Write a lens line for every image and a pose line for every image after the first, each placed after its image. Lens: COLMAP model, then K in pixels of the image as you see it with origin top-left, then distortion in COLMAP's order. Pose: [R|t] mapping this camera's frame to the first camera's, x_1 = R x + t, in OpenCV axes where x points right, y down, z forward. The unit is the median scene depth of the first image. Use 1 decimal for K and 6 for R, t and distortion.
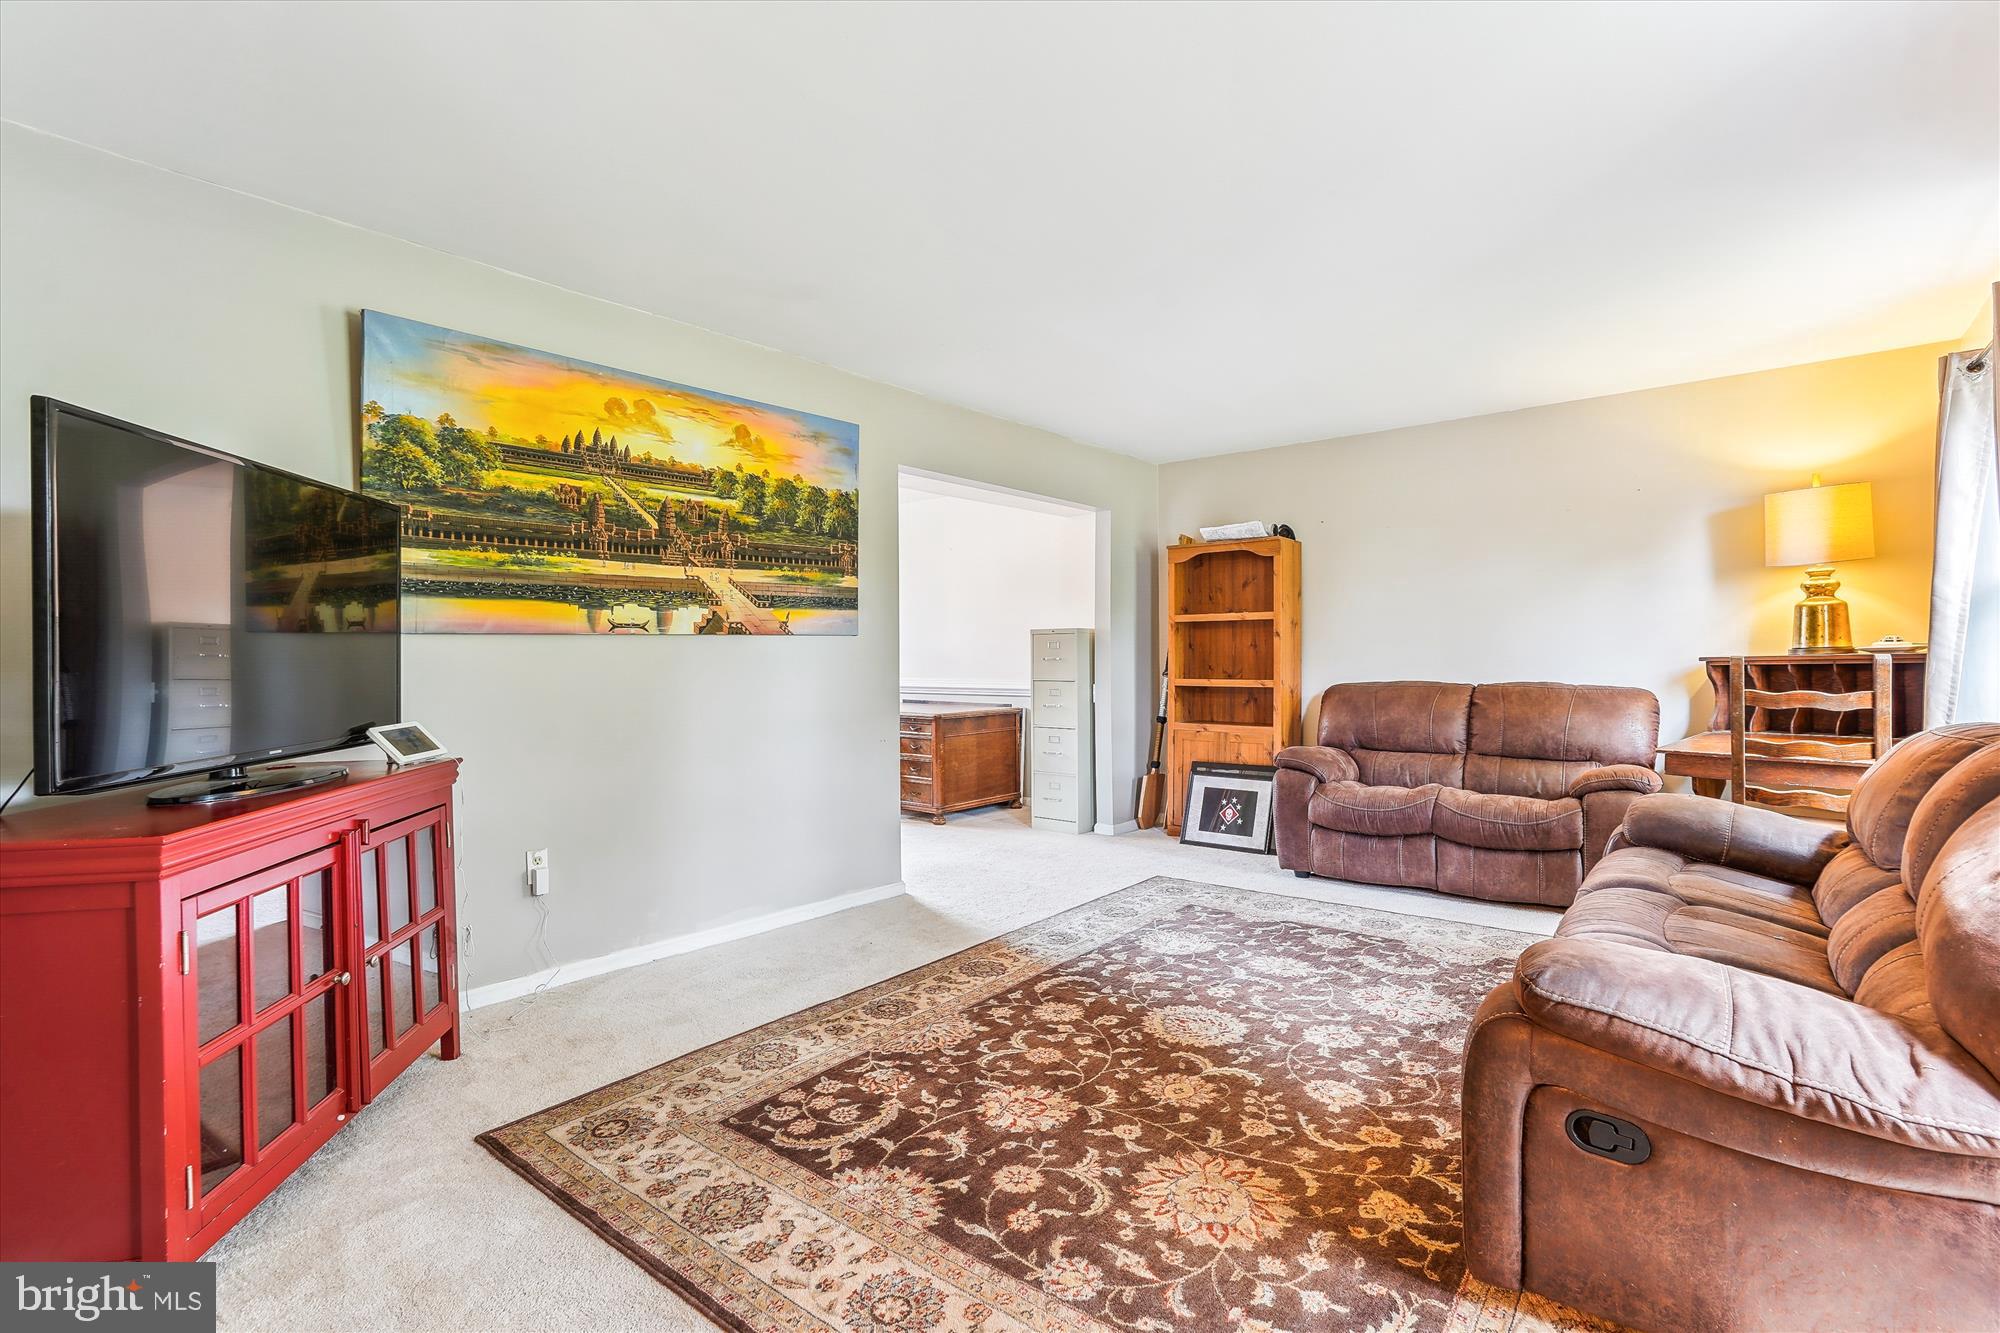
lens RADIAL K [[959.6, 0, 1002.3], [0, 959.6, 648.3], [0, 0, 1]] dist [-0.057483, 0.029615]
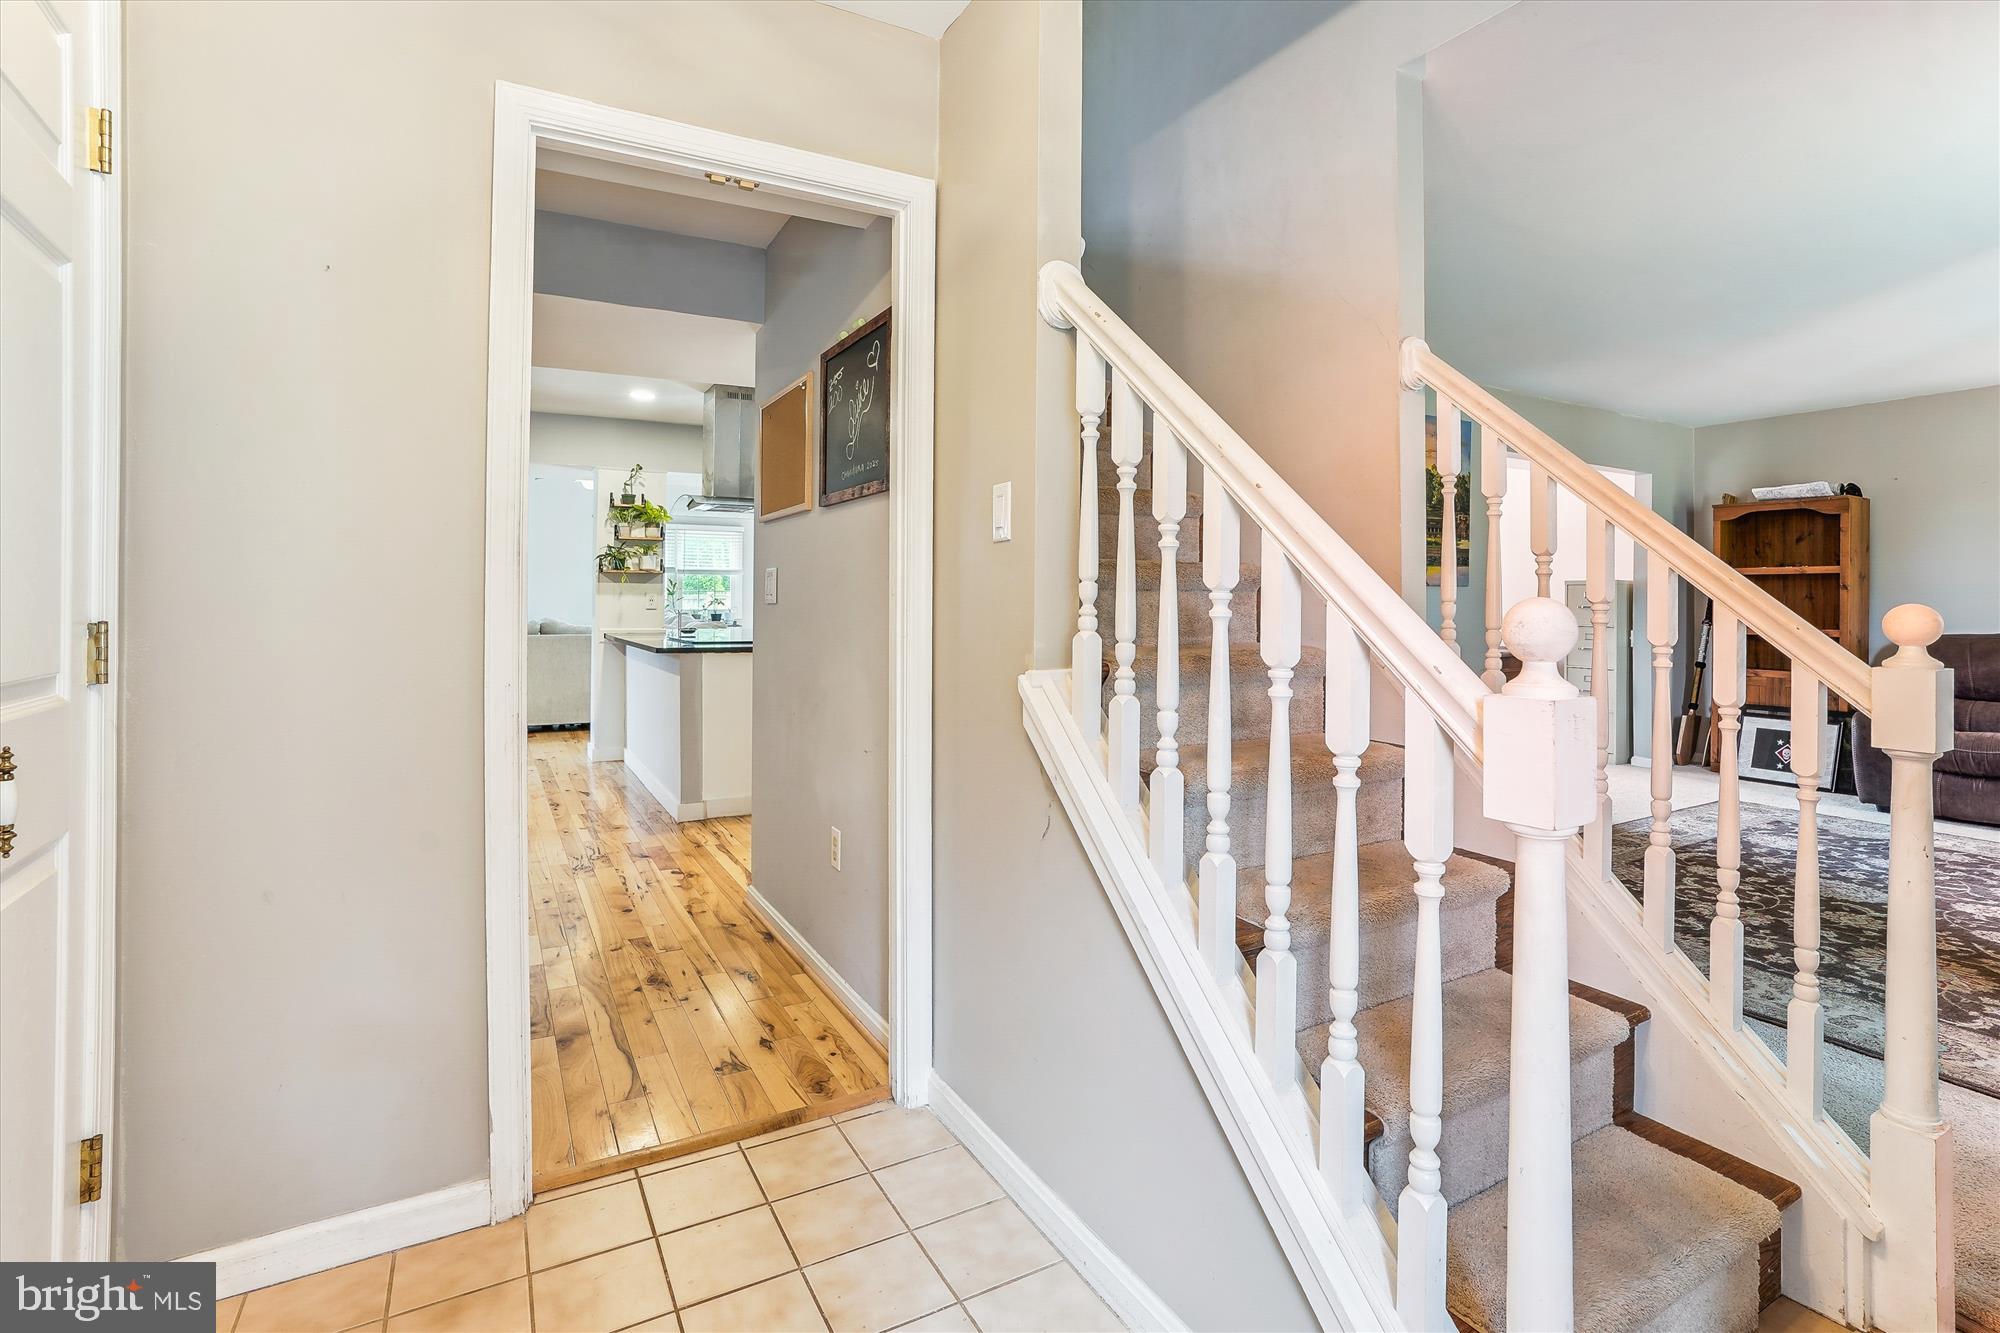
lens RADIAL K [[958.6, 0, 1007.7], [0, 958.6, 593.6], [0, 0, 1]] dist [-0.001138, 0.000196]
pose [[0.939235, 0.009932, -0.343130, -0.355159], [-0.010739, 0.999942, -0.000454, 0.004455], [0.343106, 0.004111, 0.939288, -0.515327]]
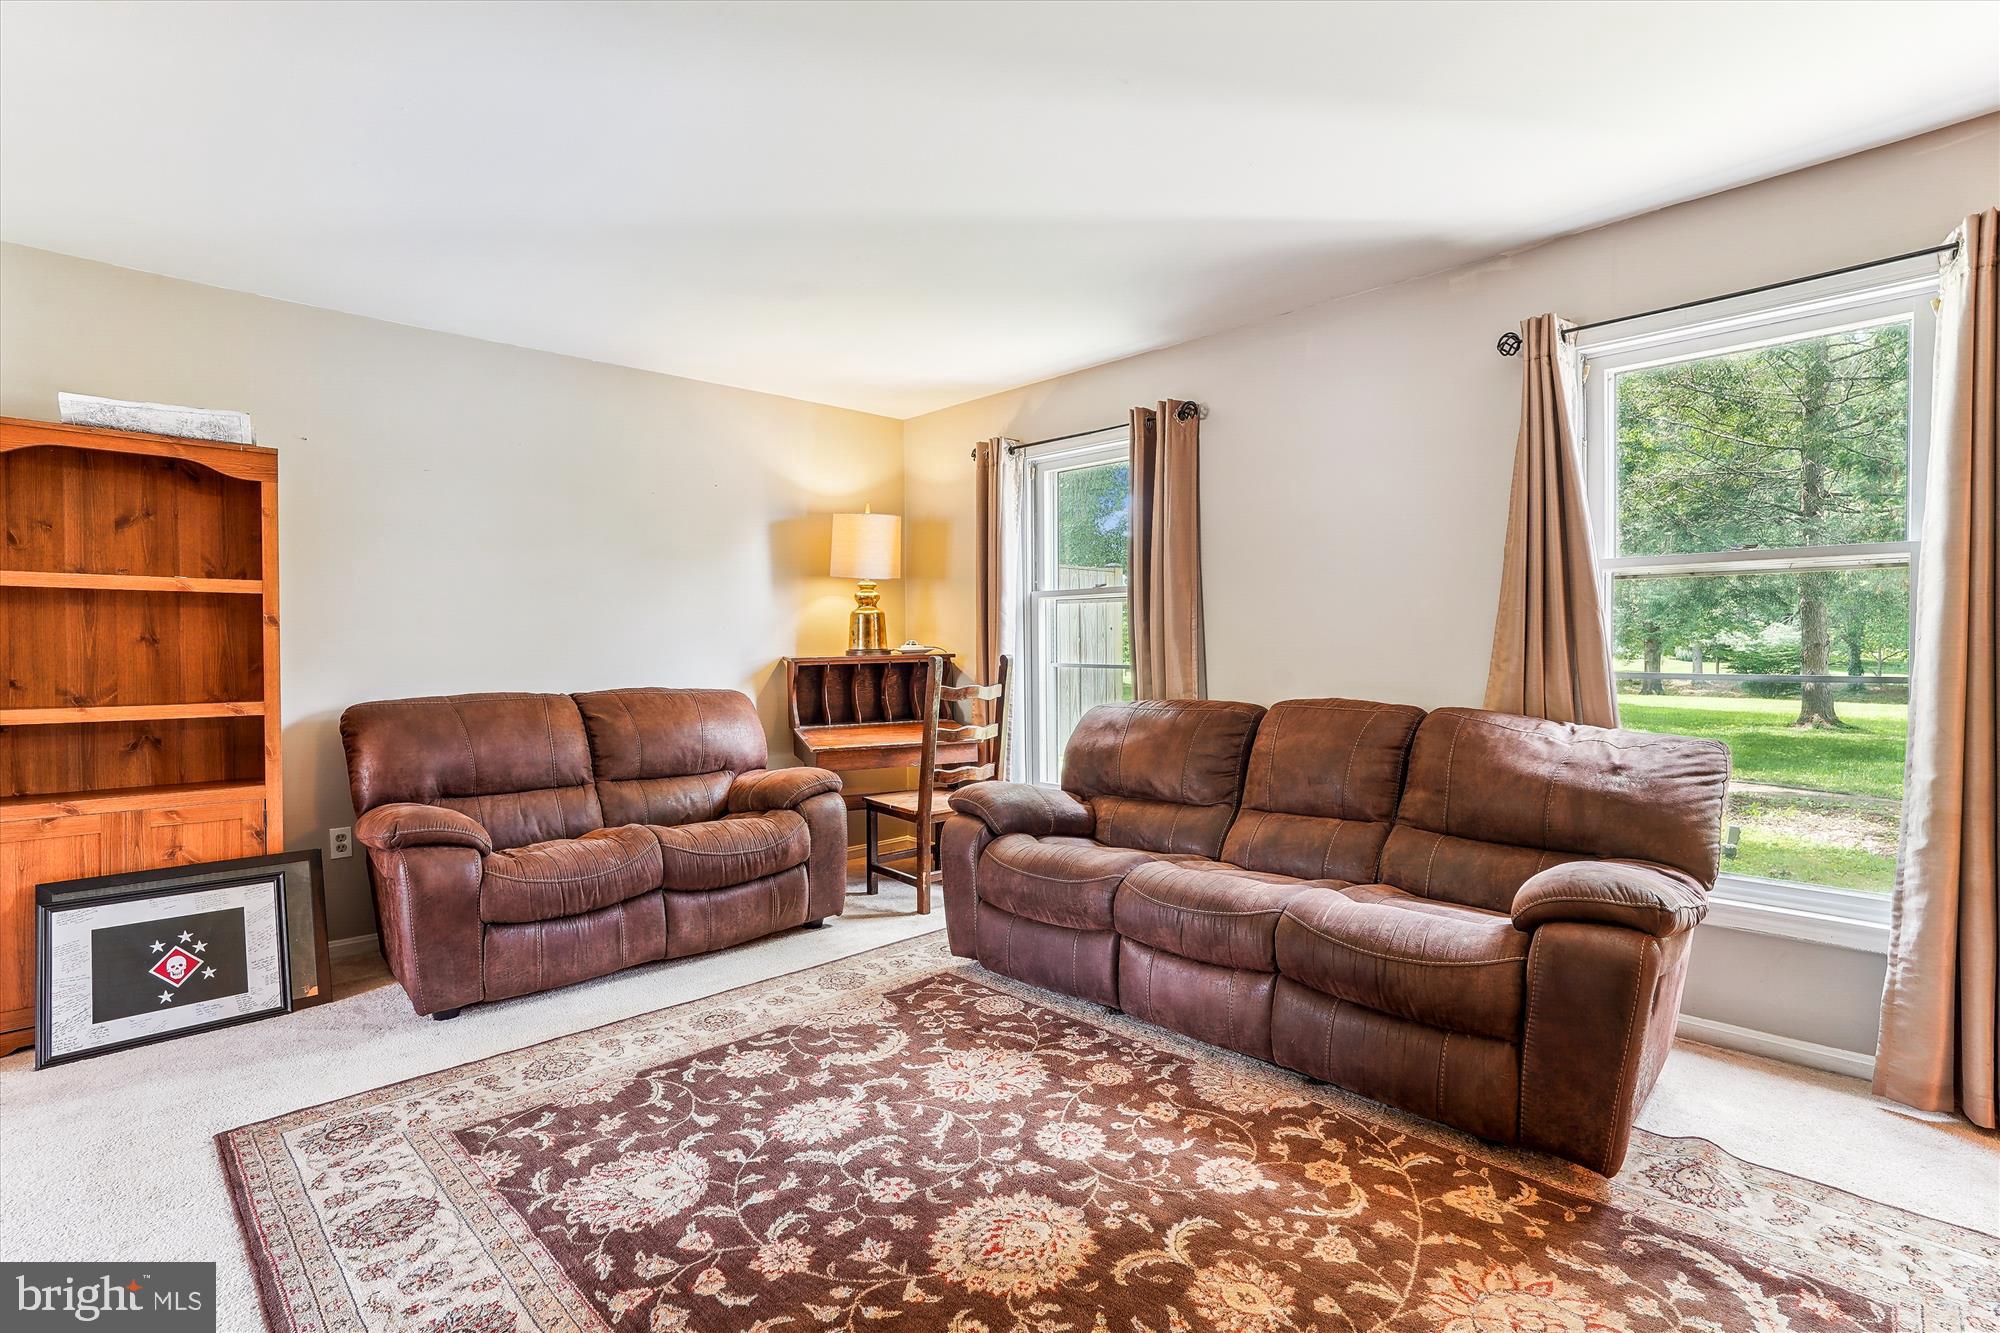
lens RADIAL K [[959.6, 0, 1002.3], [0, 959.6, 648.3], [0, 0, 1]] dist [-0.057483, 0.029615]
pose [[0.083135, 0.007800, 0.996508, -0.370741], [-0.002463, 0.999968, -0.007622, 0.007561], [-0.996535, -0.001821, 0.083152, 0.834787]]
